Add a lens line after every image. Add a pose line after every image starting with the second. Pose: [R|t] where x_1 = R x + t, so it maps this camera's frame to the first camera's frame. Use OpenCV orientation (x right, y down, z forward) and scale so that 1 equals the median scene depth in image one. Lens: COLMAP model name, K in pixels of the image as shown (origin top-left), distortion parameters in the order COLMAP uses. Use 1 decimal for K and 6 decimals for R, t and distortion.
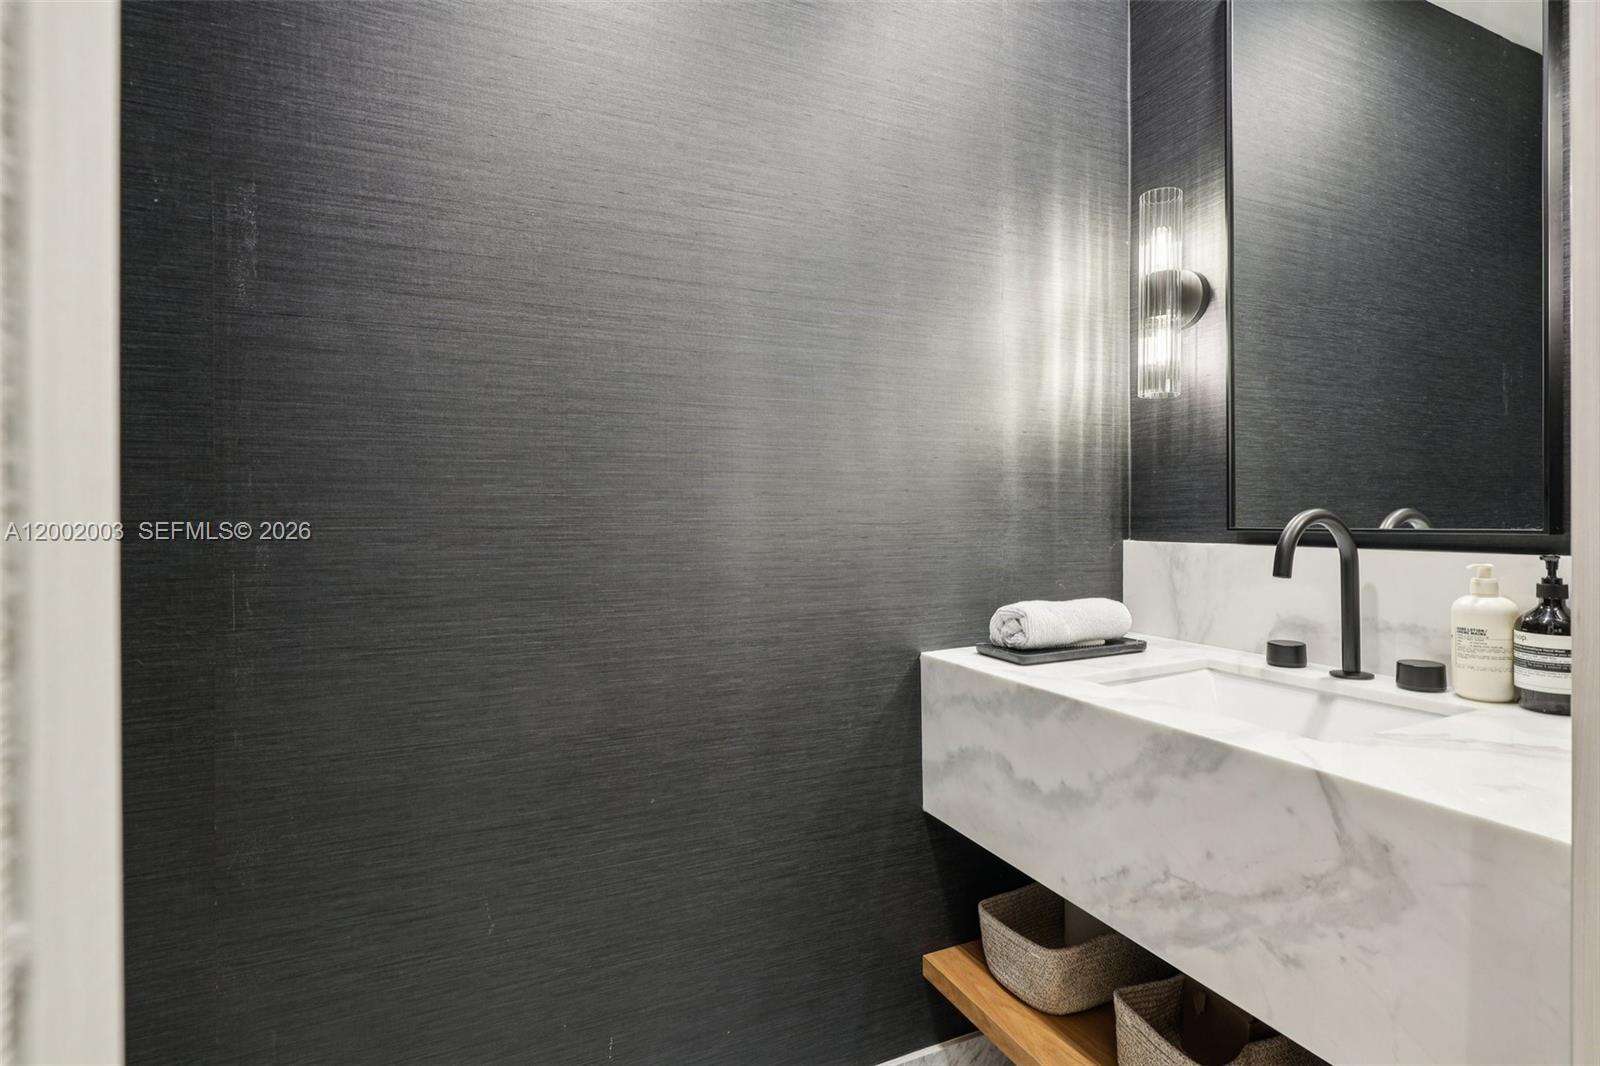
lens RADIAL K [[767.8, 0, 800.9], [0, 767.8, 527.1], [0, 0, 1]] dist [0.000712, -0.000384]
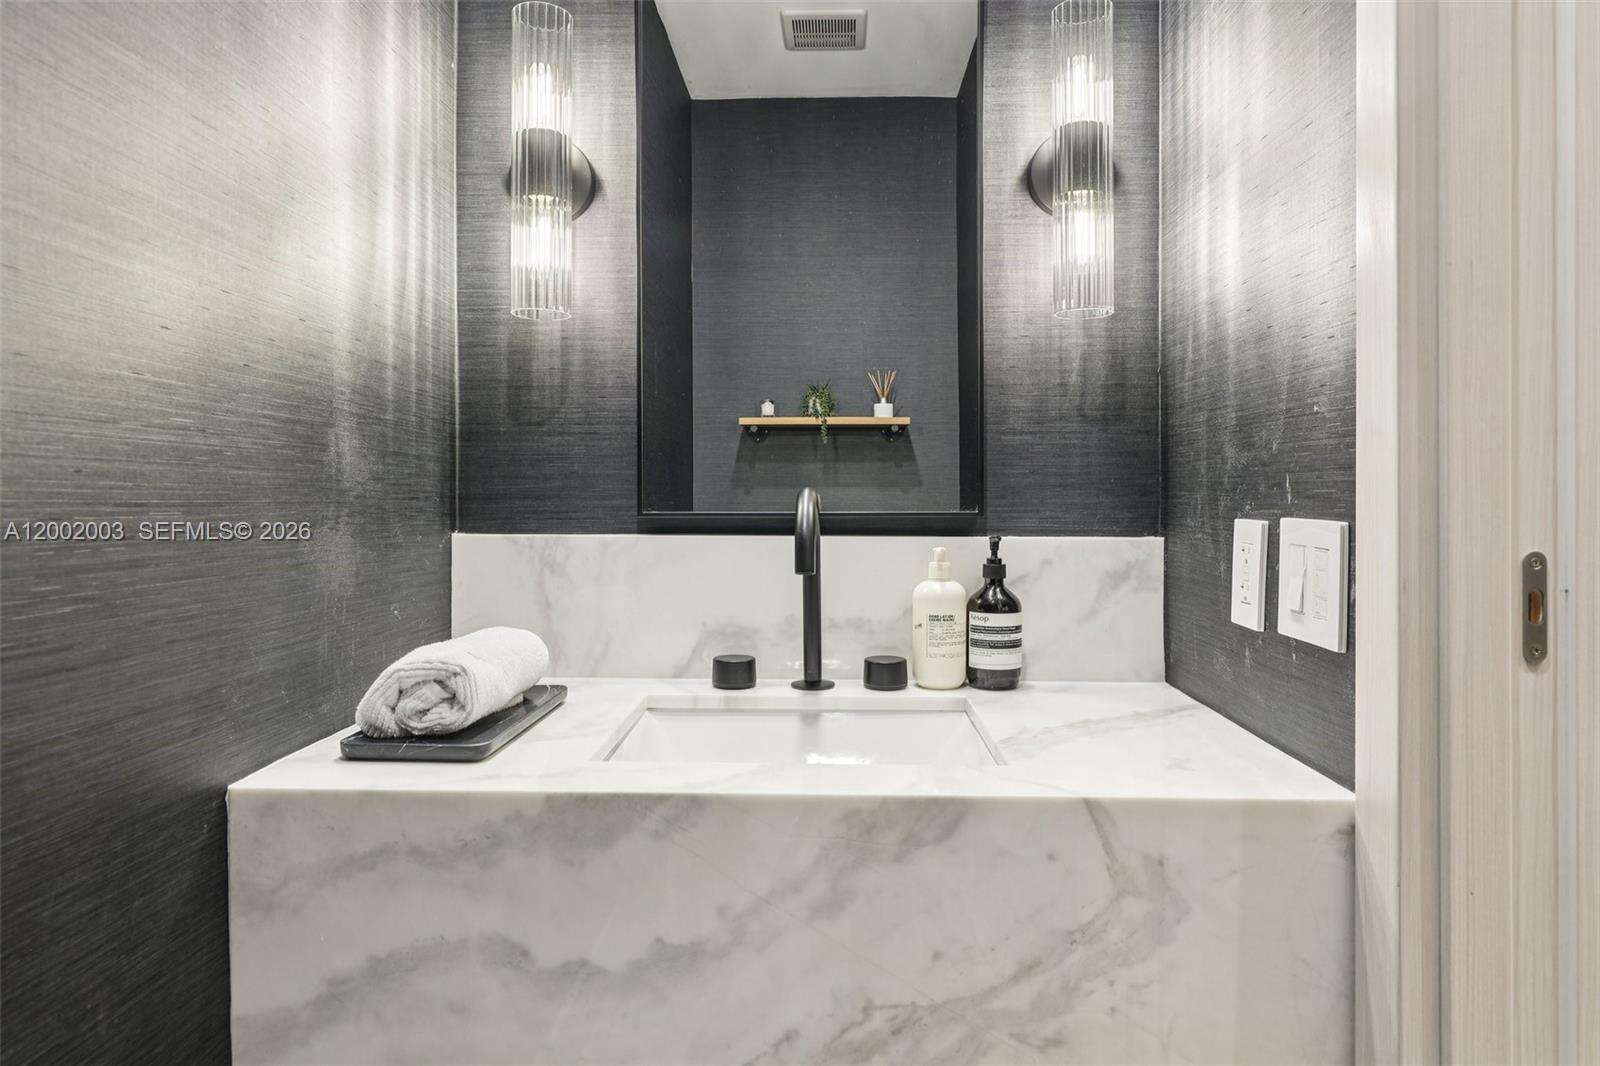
lens RADIAL K [[1019.0, 0, 801.4], [0, 1019.0, 515.9], [0, 0, 1]] dist [0.001338, 0.001649]
pose [[0.430111, -0.005260, 0.902761, -0.282568], [0.006916, 0.999973, 0.002532, 0.003034], [-0.902750, 0.005155, 0.430136, 0.492932]]
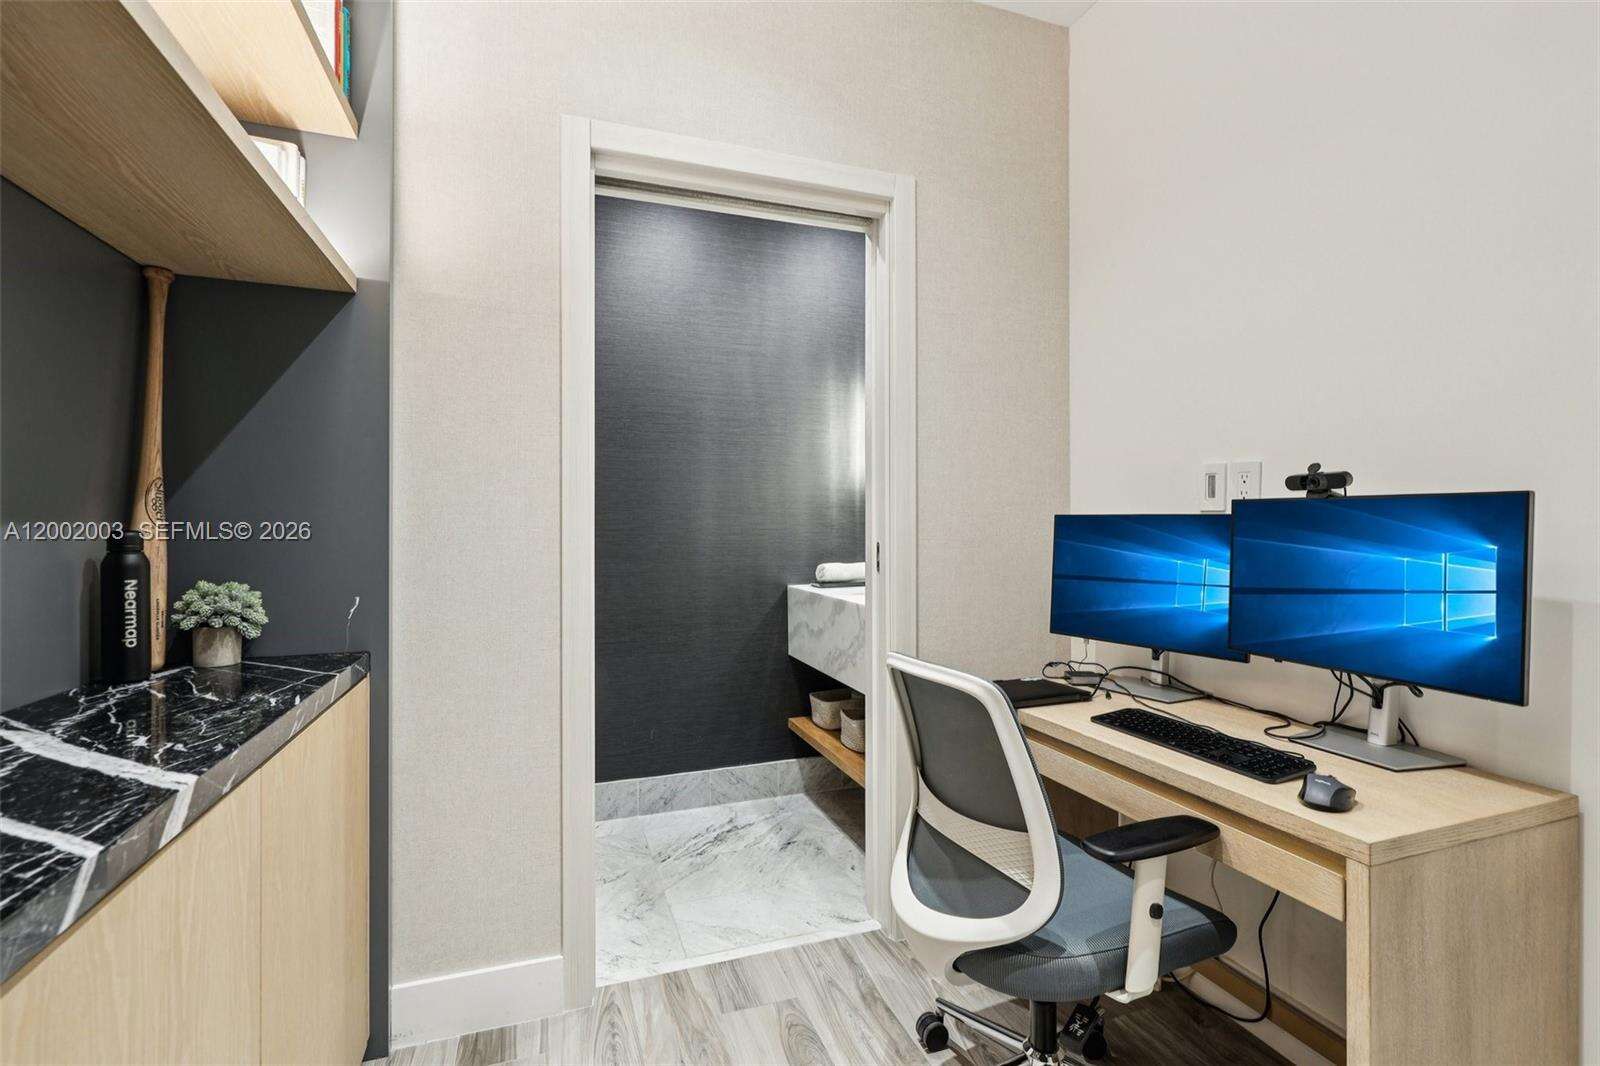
lens RADIAL K [[743.3, 0, 799.9], [0, 743.3, 519.4], [0, 0, 1]] dist [-0.000972, -0.000079]
pose [[0.998266, 0.003165, -0.058787, 0.372289], [-0.003363, 0.999989, -0.003264, -0.030017], [0.058776, 0.003456, 0.998265, -1.396097]]
